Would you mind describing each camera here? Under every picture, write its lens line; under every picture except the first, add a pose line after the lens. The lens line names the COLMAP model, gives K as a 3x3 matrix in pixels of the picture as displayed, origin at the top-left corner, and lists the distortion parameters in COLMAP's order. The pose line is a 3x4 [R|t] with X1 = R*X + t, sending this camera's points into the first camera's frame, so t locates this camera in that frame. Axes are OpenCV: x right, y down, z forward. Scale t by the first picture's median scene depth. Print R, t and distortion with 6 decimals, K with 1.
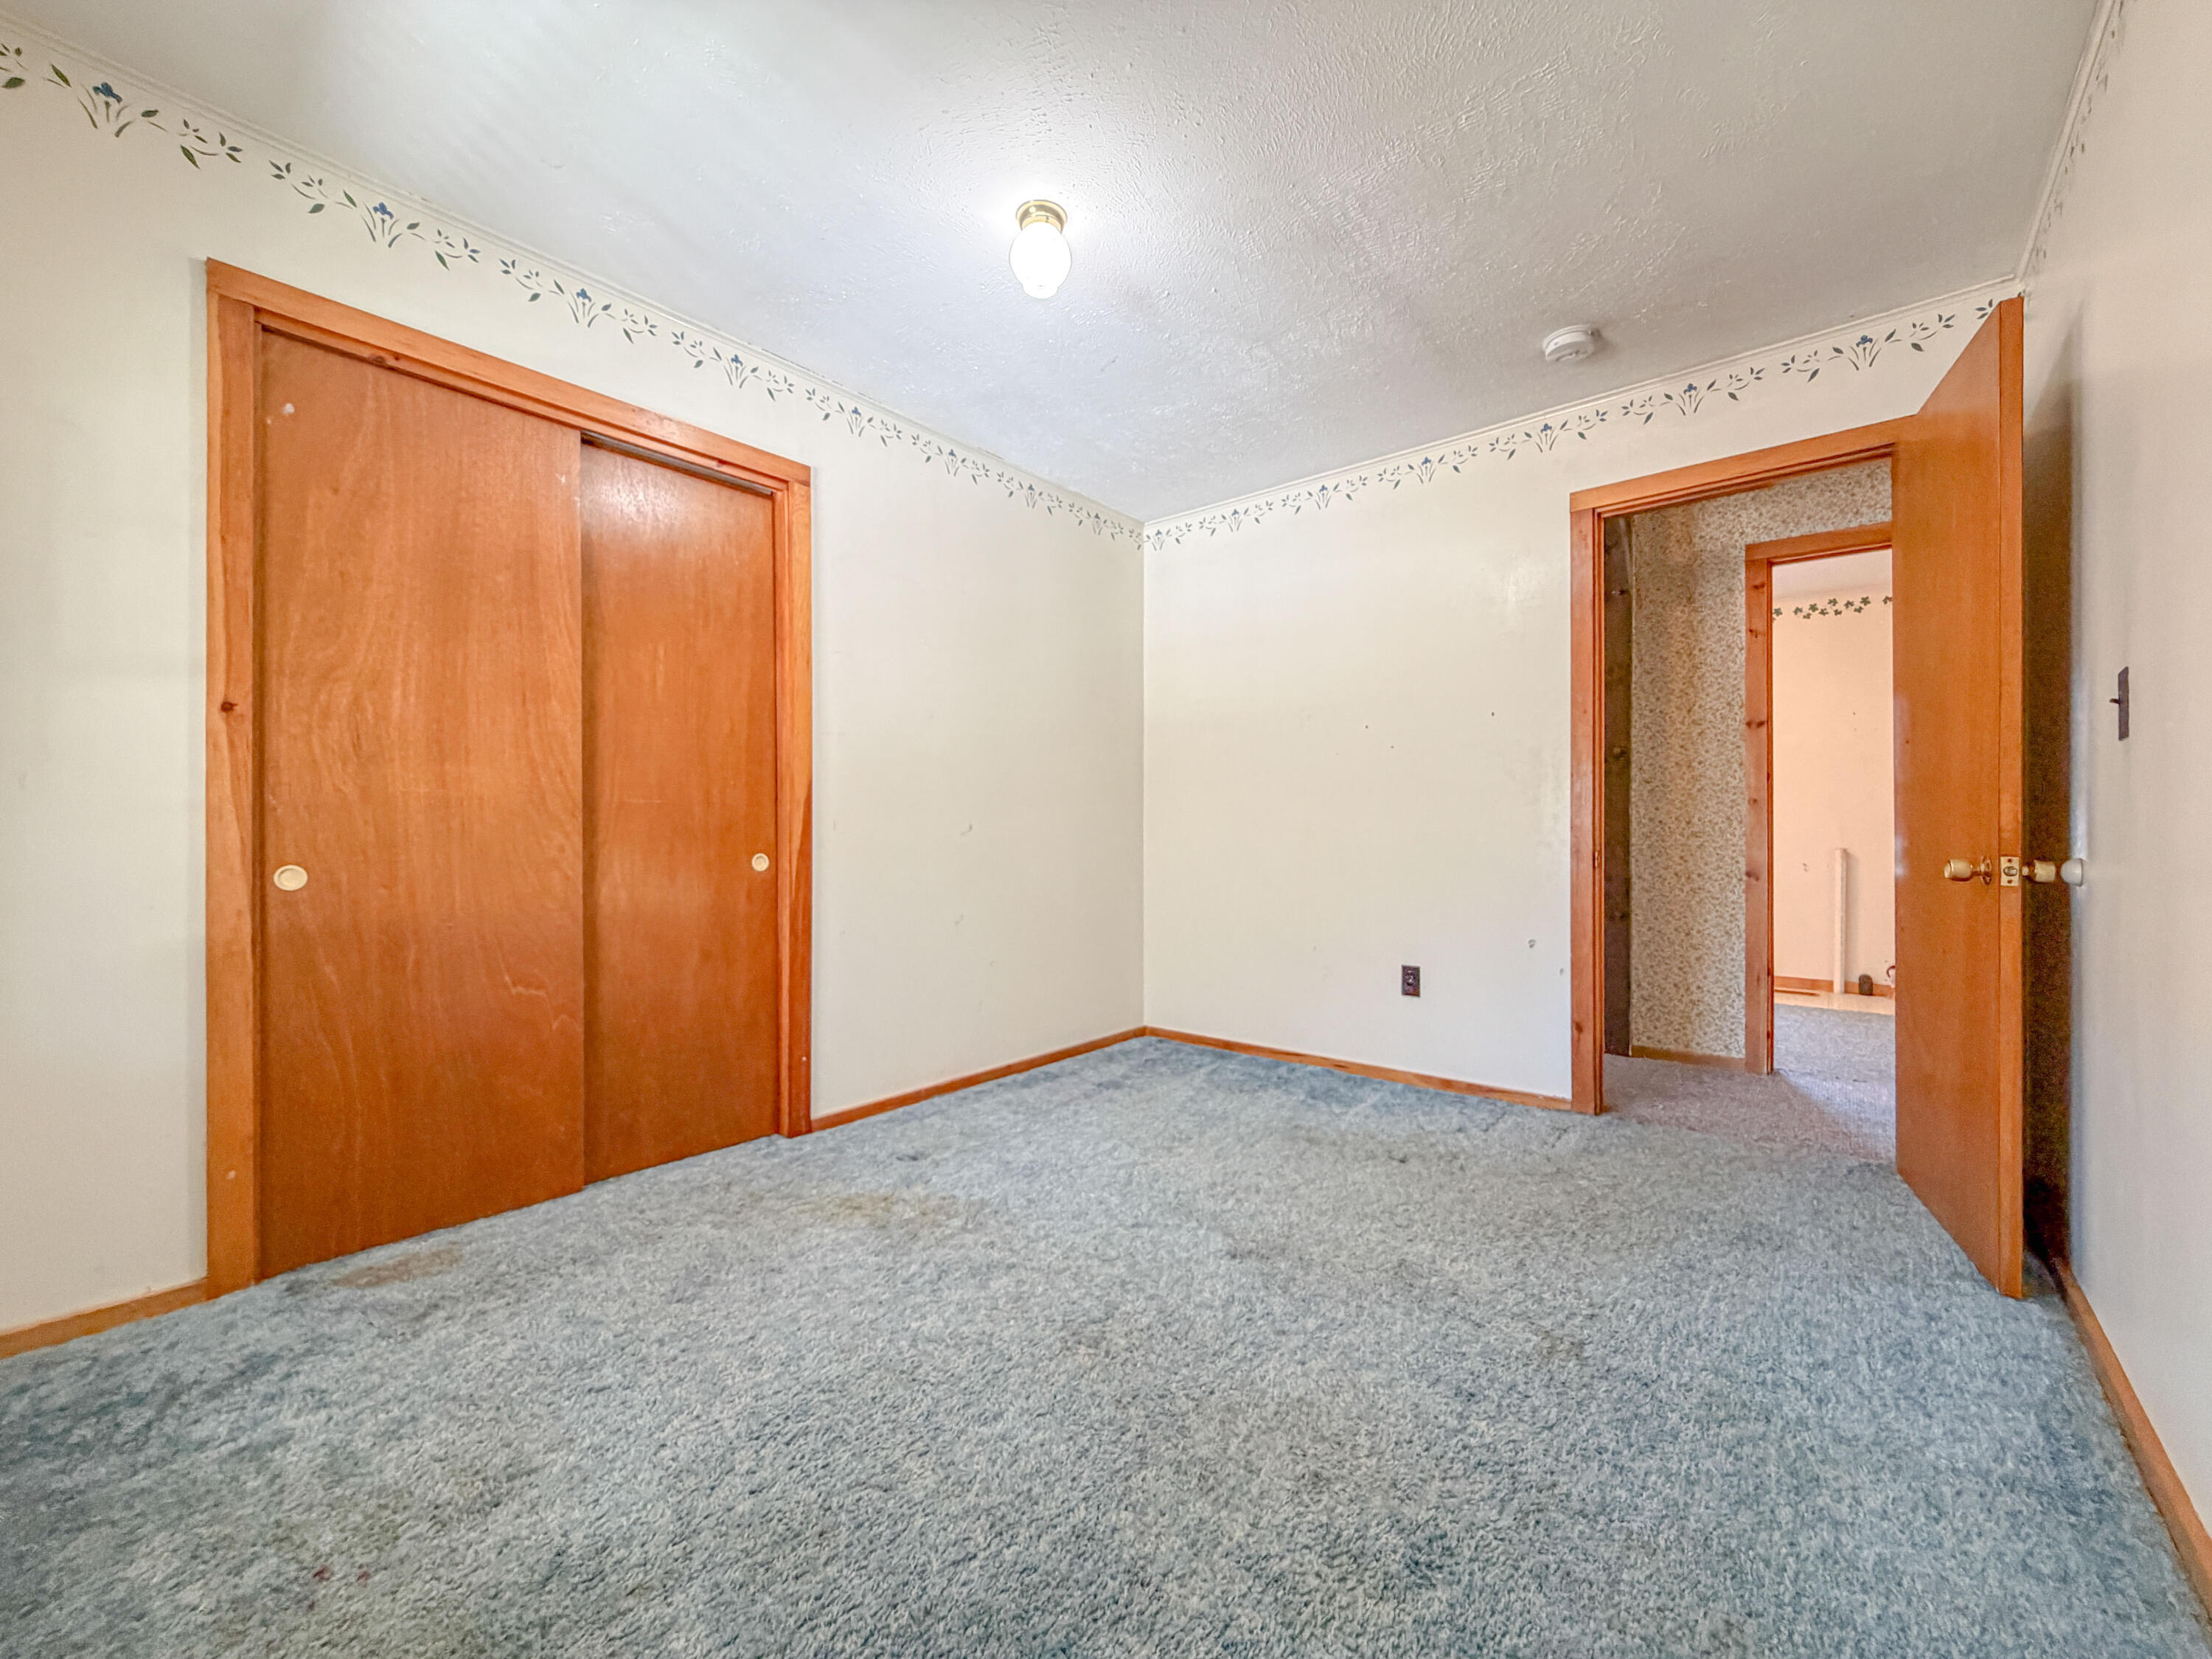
lens RADIAL K [[887.4, 0, 1109.1], [0, 887.4, 831.5], [0, 0, 1]] dist [-0.003560, 0.000351]
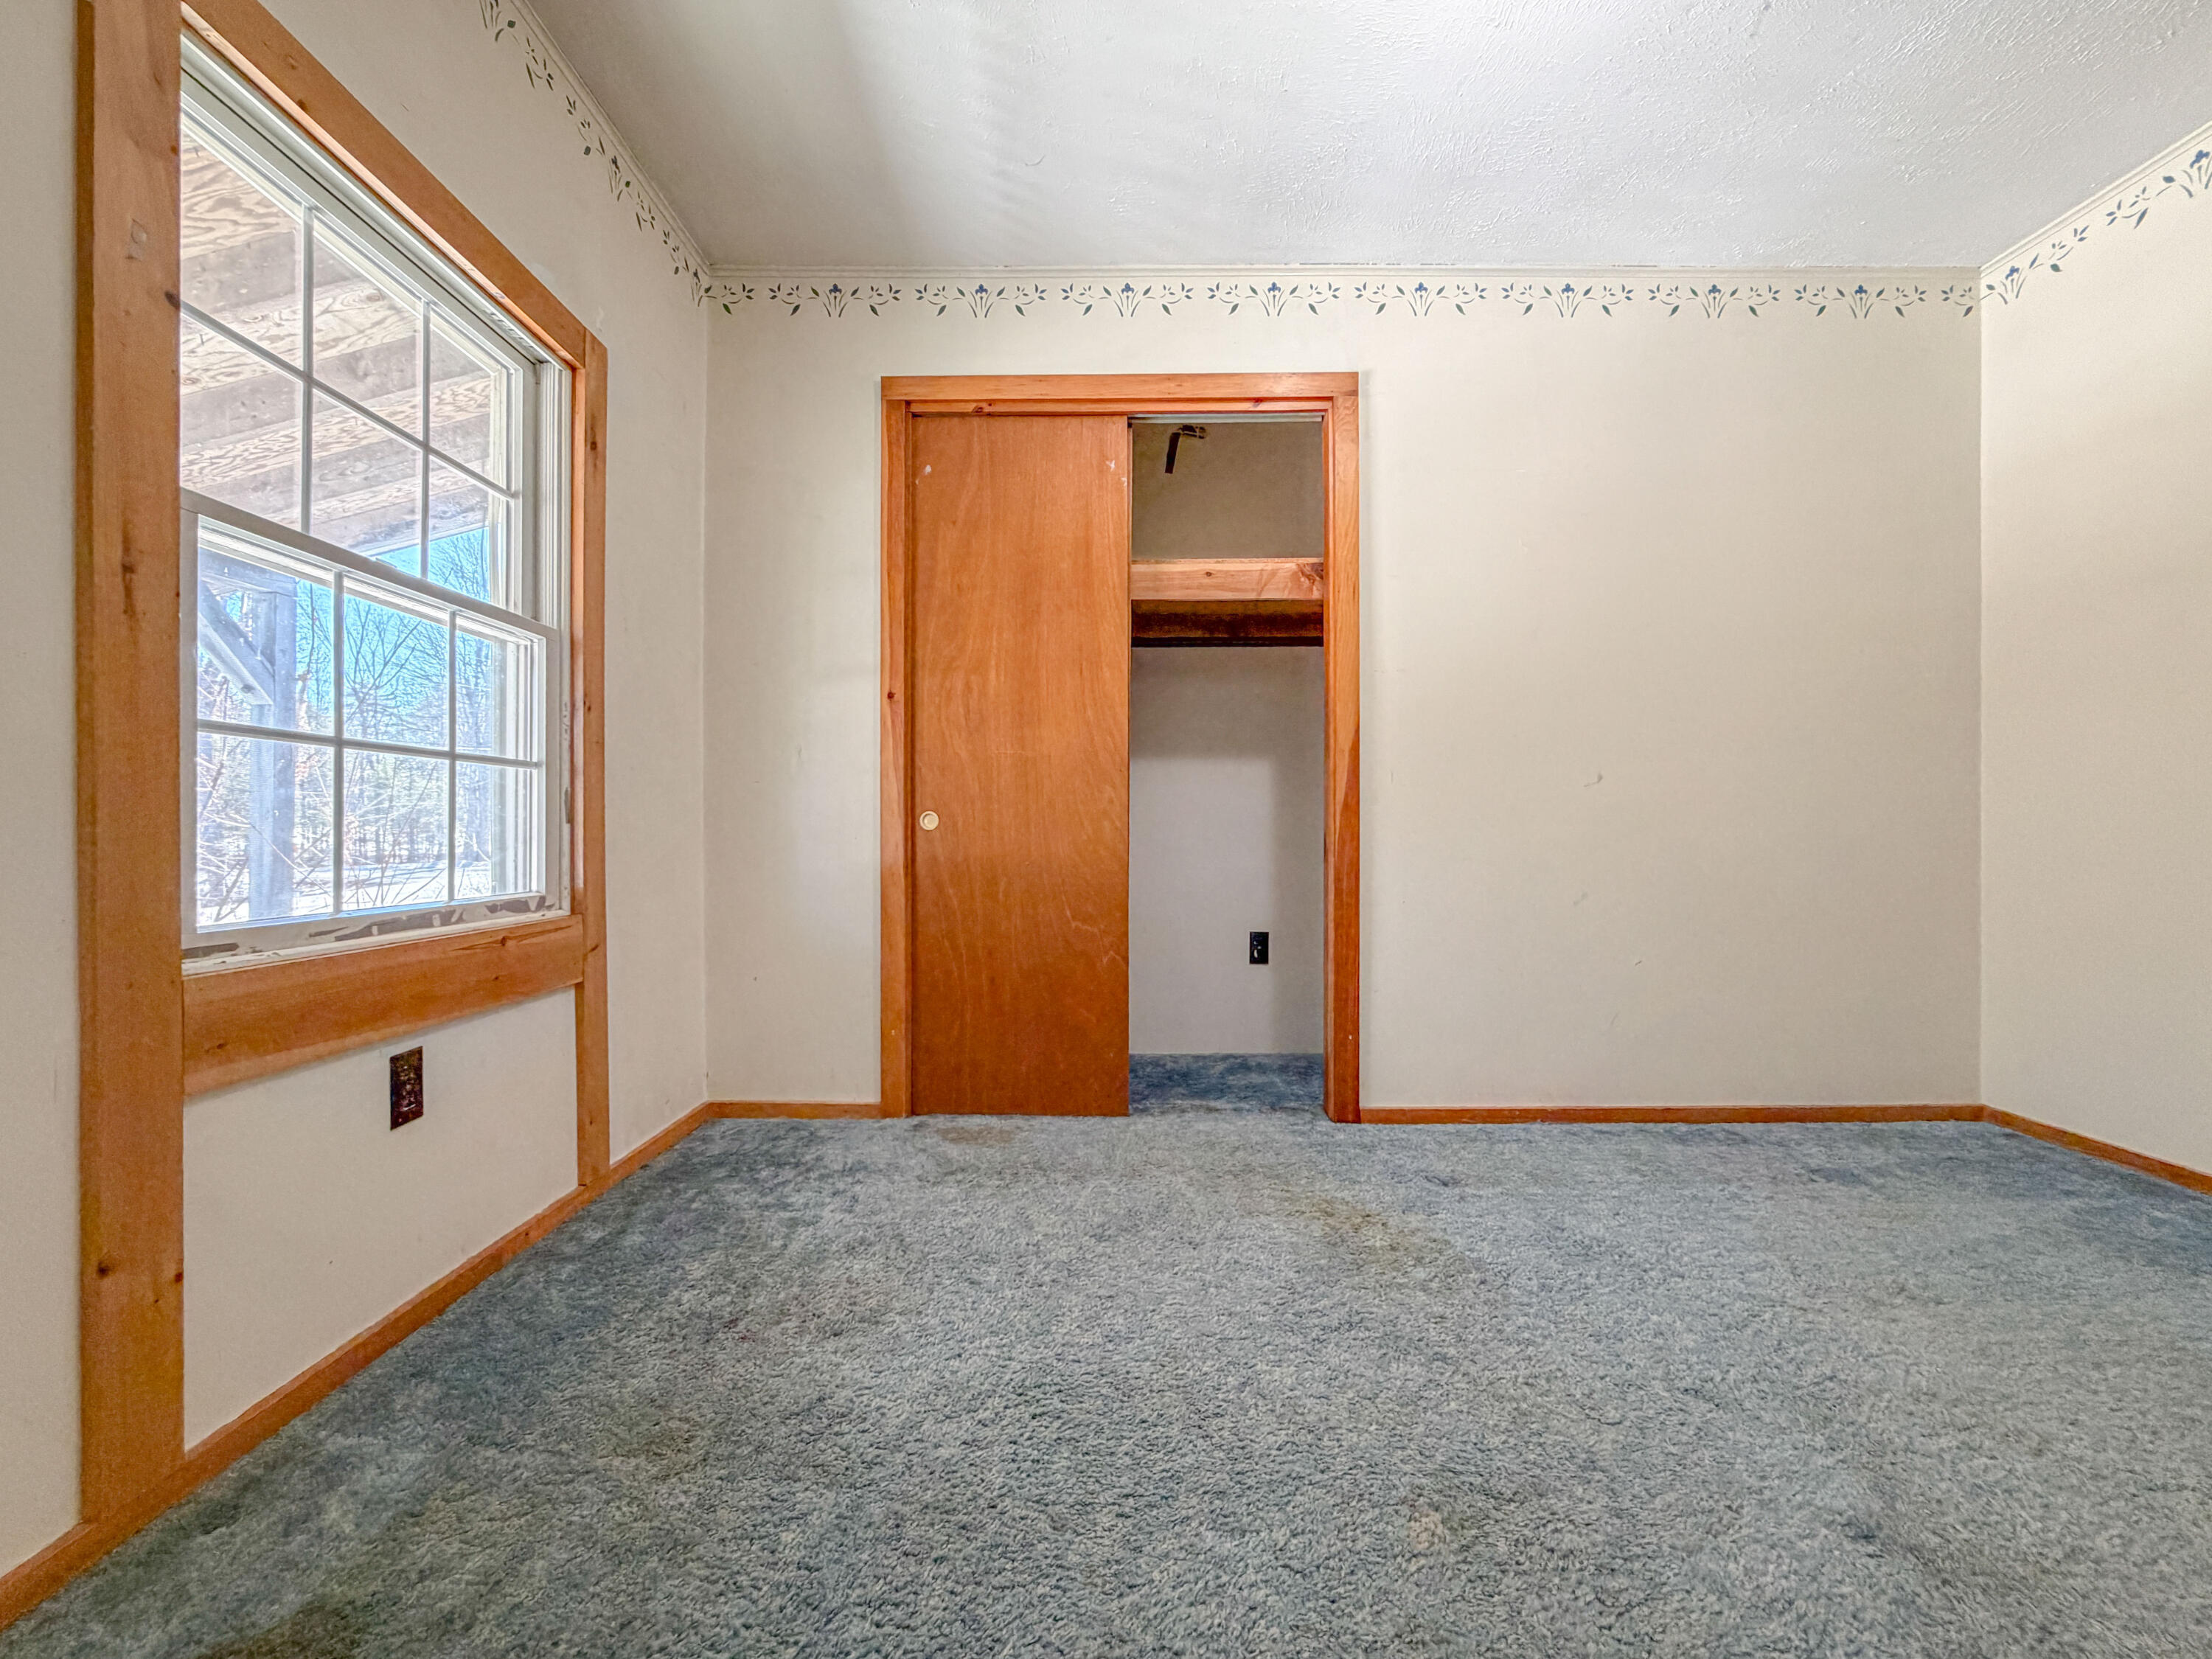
lens RADIAL K [[887.4, 0, 1104.7], [0, 887.4, 834.5], [0, 0, 1]] dist [-0.003560, 0.000351]
pose [[0.634324, -0.000526, -0.773067, 0.252699], [0.003809, 0.999990, 0.002444, 0.064593], [0.773058, -0.004495, 0.634319, 0.323754]]
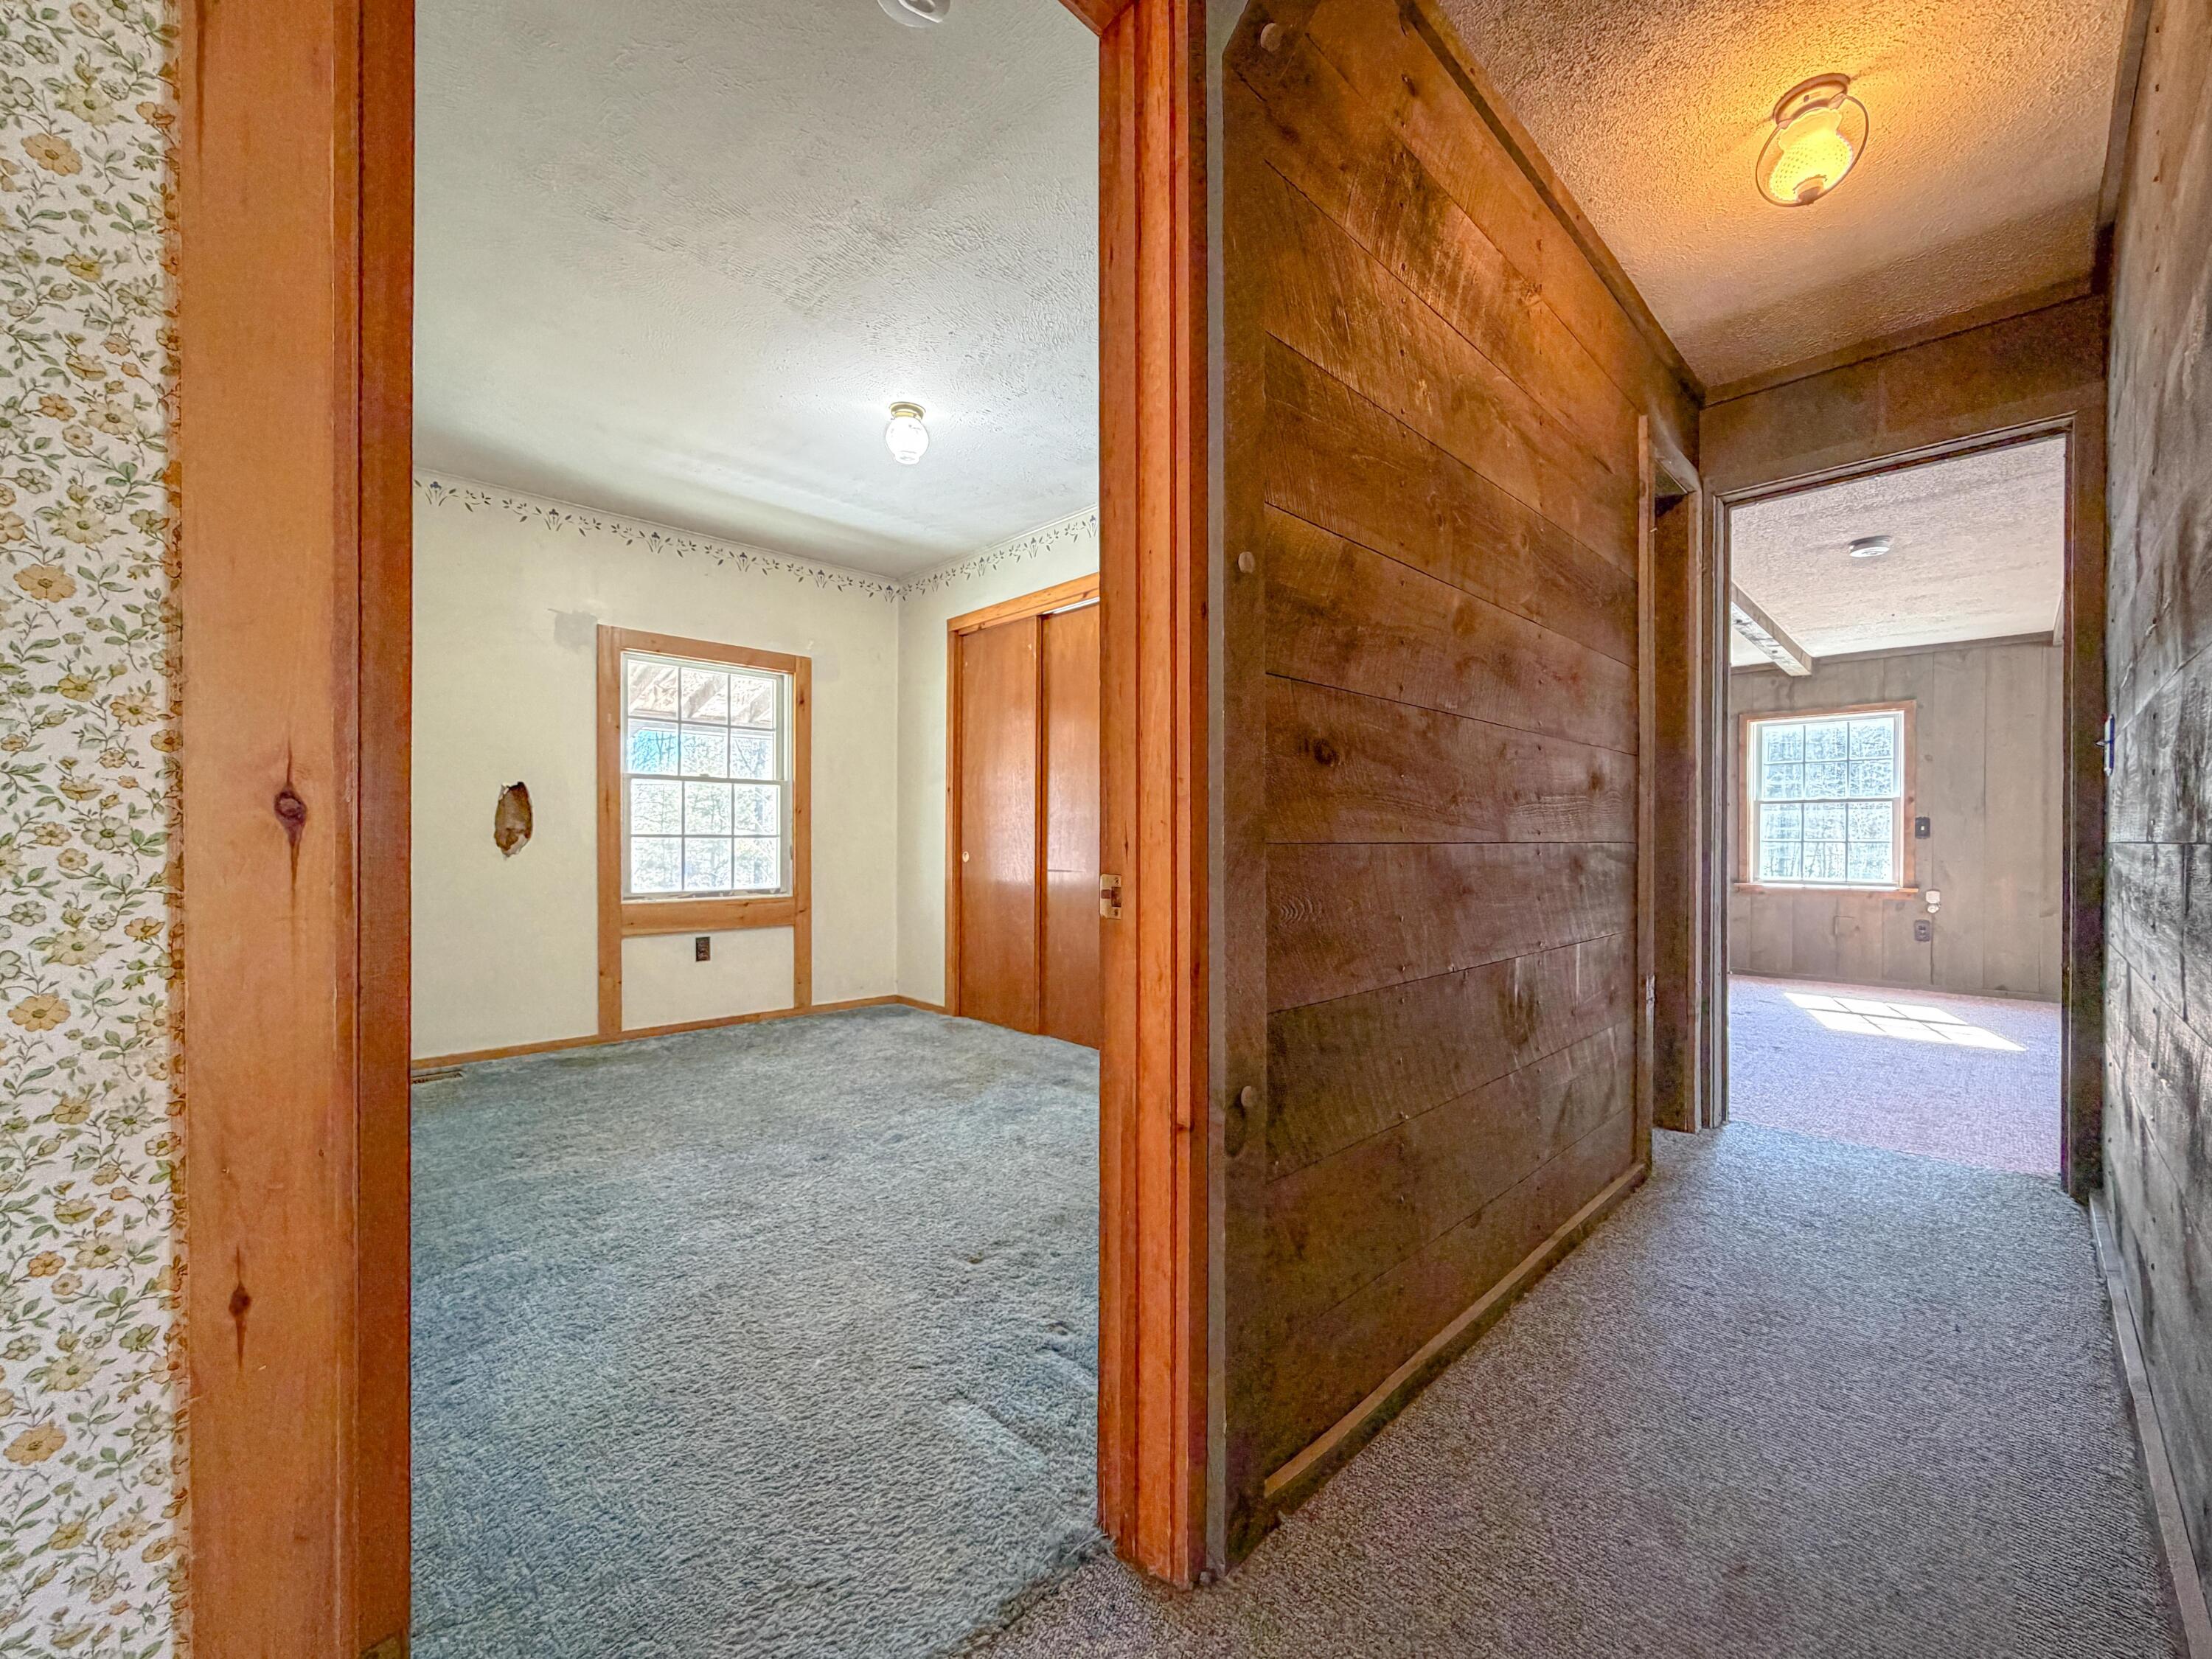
lens RADIAL K [[887.4, 0, 1113.1], [0, 887.4, 848.0], [0, 0, 1]] dist [-0.003560, 0.000351]
pose [[-0.102127, 0.002610, -0.994768, 1.338612], [0.003388, 0.999992, 0.002276, 0.021927], [0.994766, -0.003137, -0.102135, 1.508320]]
